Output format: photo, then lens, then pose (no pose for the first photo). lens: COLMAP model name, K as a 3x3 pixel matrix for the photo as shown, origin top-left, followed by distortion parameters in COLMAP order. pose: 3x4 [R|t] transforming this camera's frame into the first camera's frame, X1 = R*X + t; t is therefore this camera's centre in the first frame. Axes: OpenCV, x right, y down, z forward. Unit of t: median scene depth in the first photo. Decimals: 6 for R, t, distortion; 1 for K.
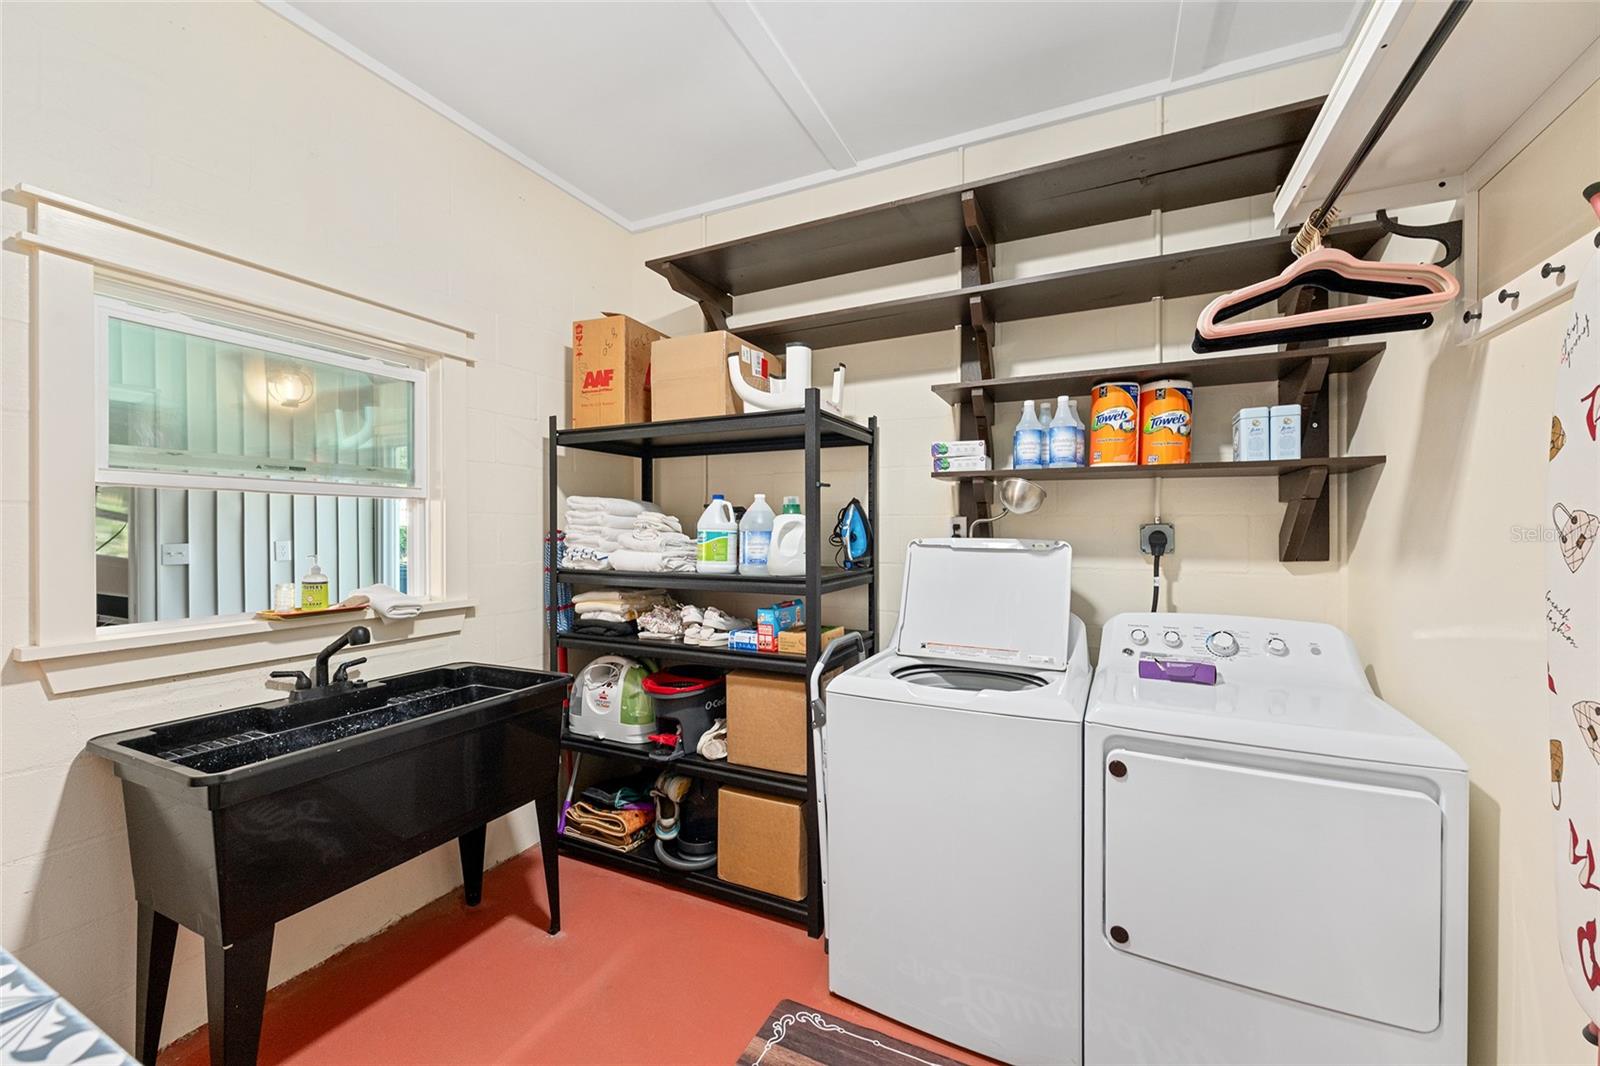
lens RADIAL K [[636.8, 0, 805.8], [0, 636.8, 541.1], [0, 0, 1]] dist [0.001351, 0.000157]
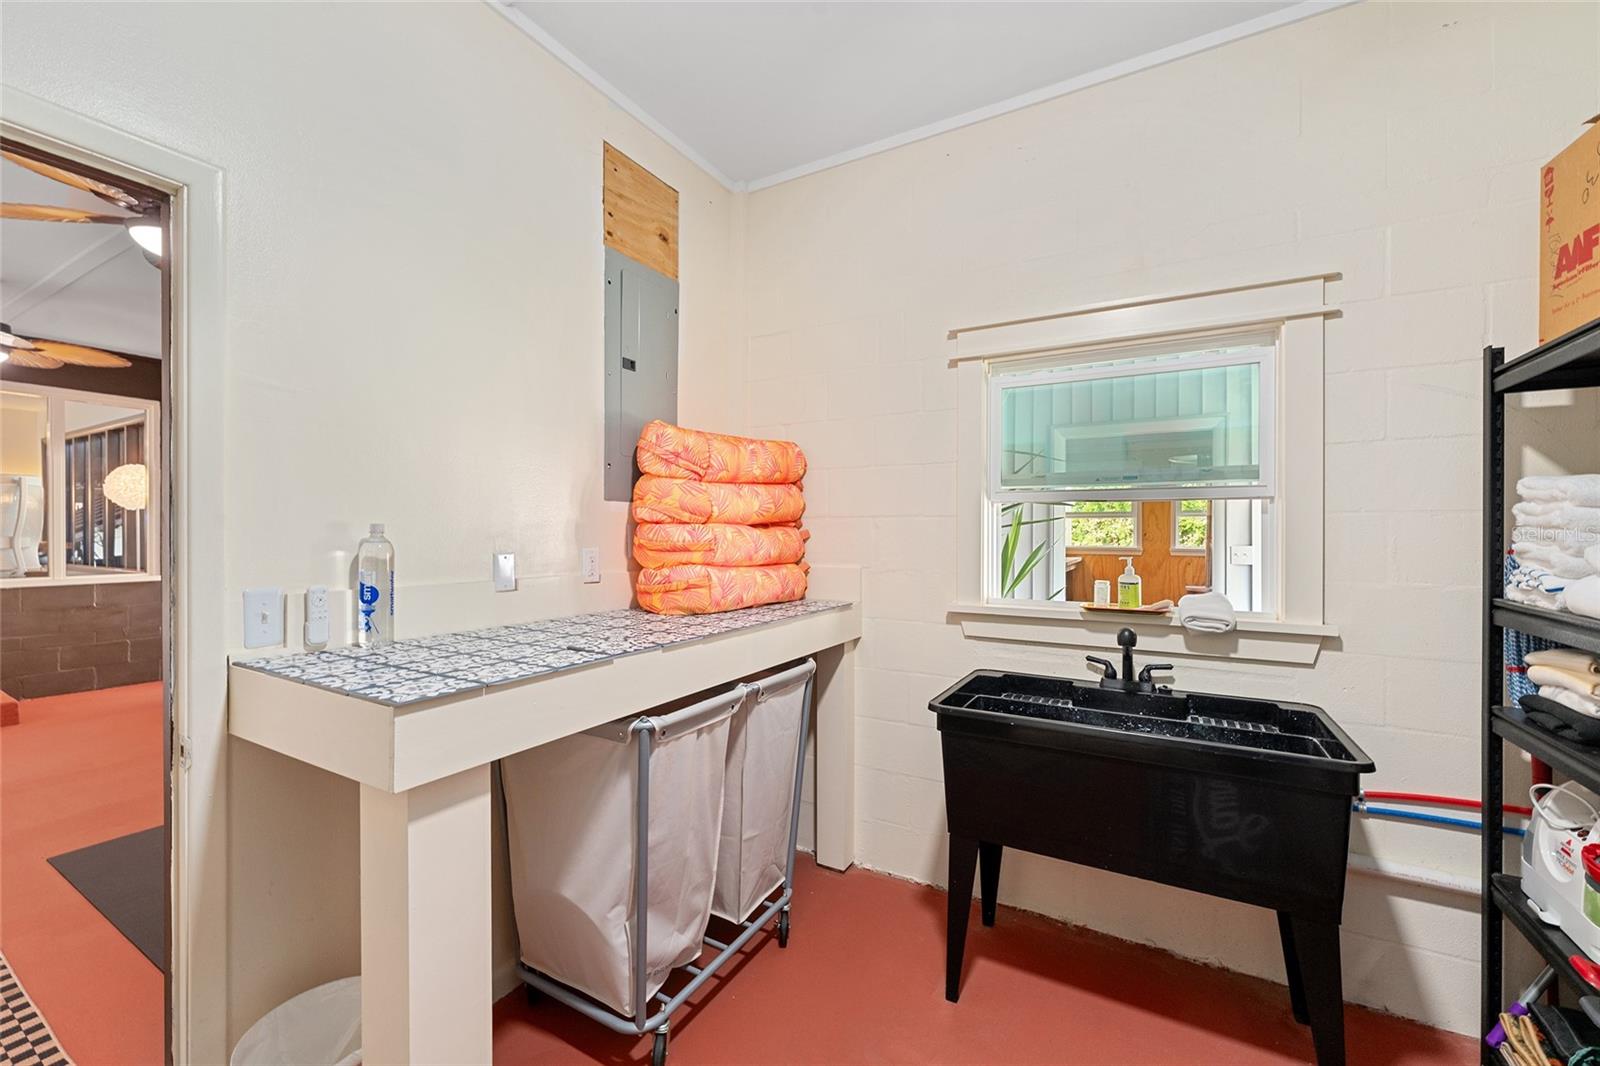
lens RADIAL K [[636.8, 0, 805.8], [0, 636.8, 541.1], [0, 0, 1]] dist [0.001351, 0.000157]
pose [[-0.061862, 0.015671, -0.997962, 0.288492], [-0.022313, 0.999605, 0.017080, -0.009745], [0.997835, 0.023324, -0.061487, 0.456213]]
